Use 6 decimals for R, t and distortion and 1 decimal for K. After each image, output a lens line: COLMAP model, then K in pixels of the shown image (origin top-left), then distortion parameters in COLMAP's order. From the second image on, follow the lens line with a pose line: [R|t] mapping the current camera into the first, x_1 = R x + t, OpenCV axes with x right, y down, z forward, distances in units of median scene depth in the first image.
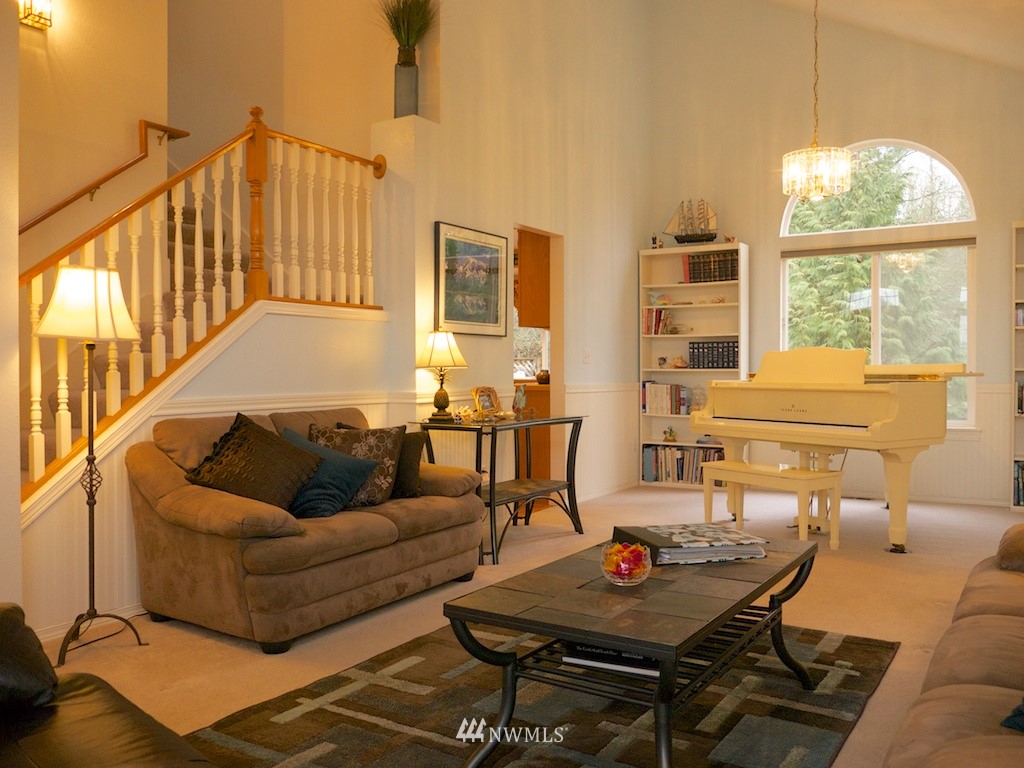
lens RADIAL K [[846.1, 0, 512.0], [0, 846.1, 384.0], [0, 0, 1]] dist [-0.052046, -0.001606]
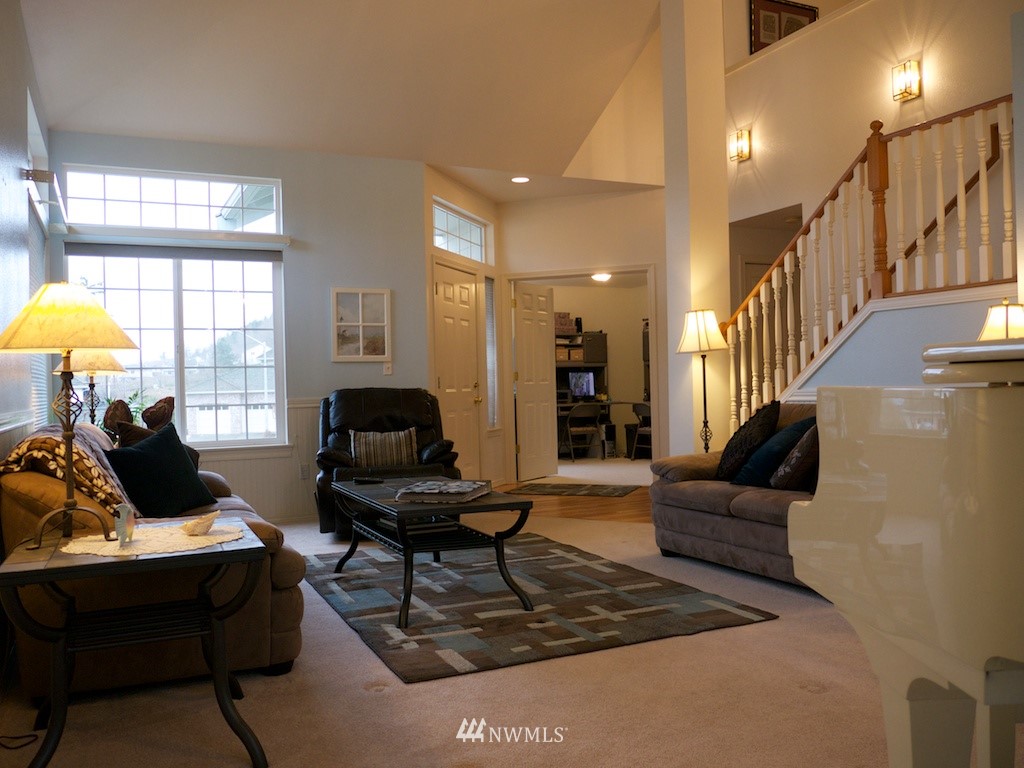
lens RADIAL K [[846.1, 0, 512.0], [0, 846.1, 384.0], [0, 0, 1]] dist [-0.052046, -0.001606]
pose [[-0.522080, 0.011720, -0.852816, 1.101216], [0.004152, 0.999929, 0.011200, -0.007860], [0.852886, 0.002306, -0.522092, 1.483196]]
